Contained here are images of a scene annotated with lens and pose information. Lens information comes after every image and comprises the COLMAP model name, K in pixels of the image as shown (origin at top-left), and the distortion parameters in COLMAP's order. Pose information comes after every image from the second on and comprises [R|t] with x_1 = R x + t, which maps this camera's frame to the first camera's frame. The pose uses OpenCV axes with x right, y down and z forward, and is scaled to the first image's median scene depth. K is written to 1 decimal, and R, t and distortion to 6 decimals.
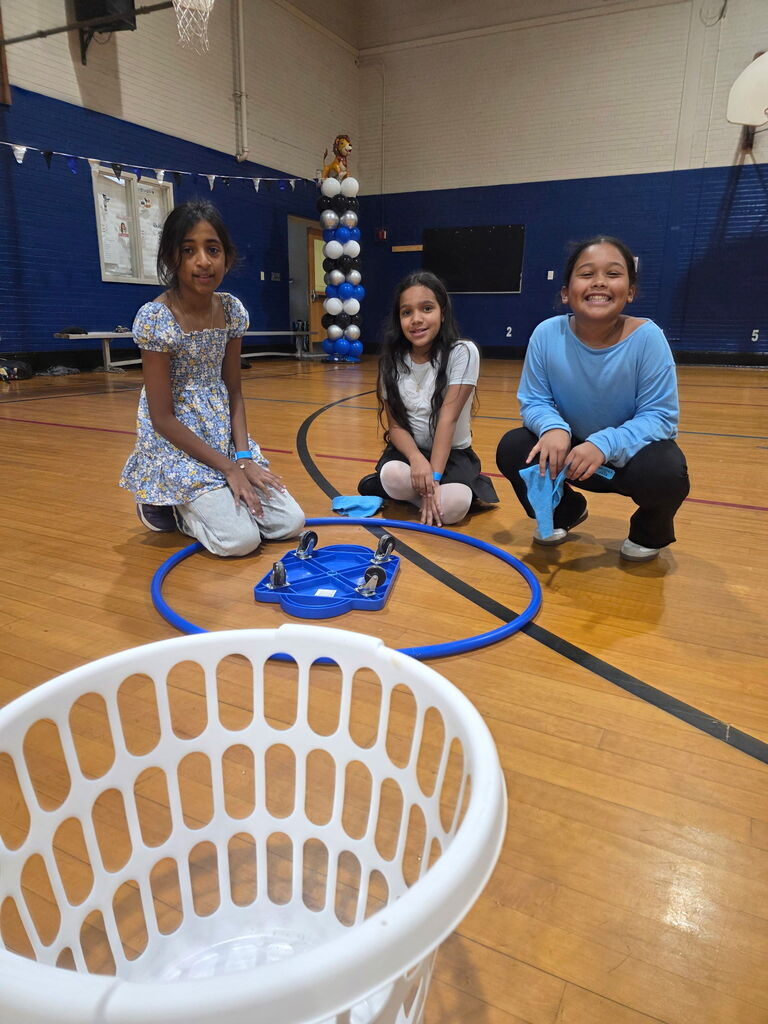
lens RADIAL K [[720.6, 0, 384.0], [0, 720.6, 512.0], [0, 0, 1]] dist [0.031735, 0.000074]
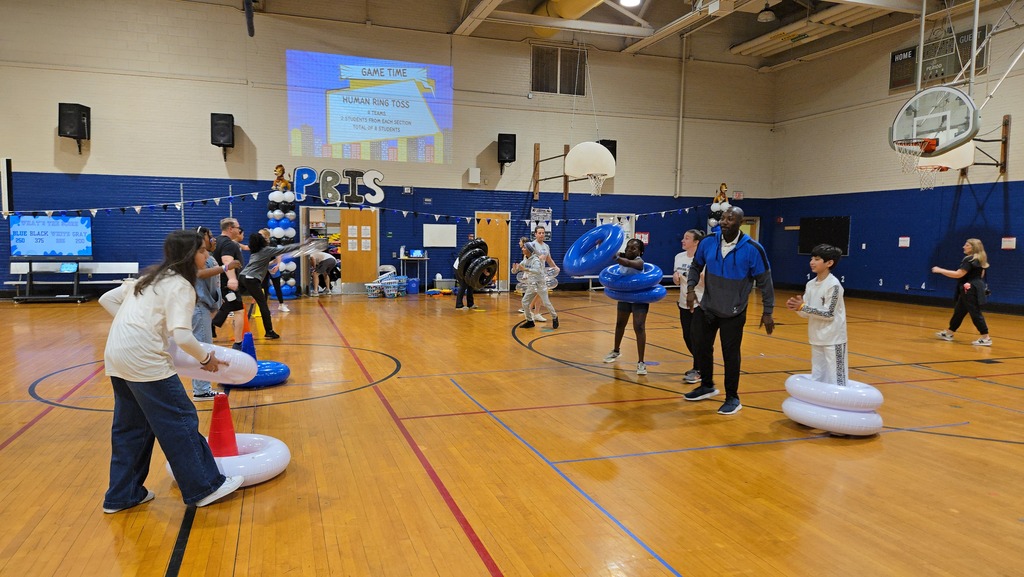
lens RADIAL K [[680.8, 0, 507.7], [0, 680.8, 291.6], [0, 0, 1]] dist [0.078112, -0.073796]
pose [[0.736293, 0.045815, -0.675111, 0.799179], [-0.173612, 0.977098, -0.123036, 0.117436], [0.654013, 0.207797, 0.727384, -0.719391]]
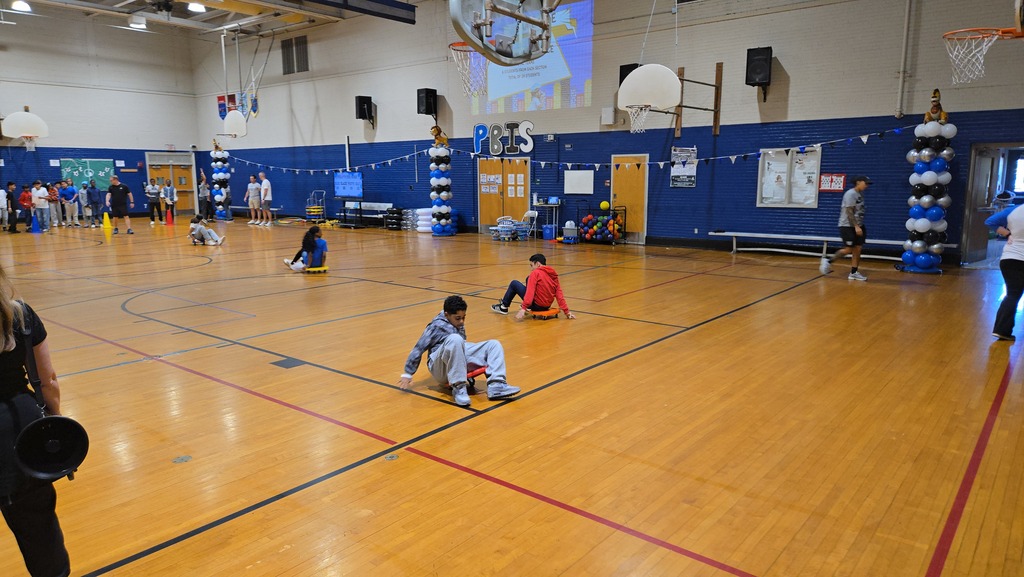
lens RADIAL K [[684.5, 0, 512.0], [0, 684.5, 288.5], [0, 0, 1]] dist [0.081082, -0.076457]
pose [[-0.194067, 0.143770, -0.970396, 1.226515], [-0.253100, 0.948373, 0.191124, -0.243948], [0.947775, 0.282698, -0.147660, 0.588472]]
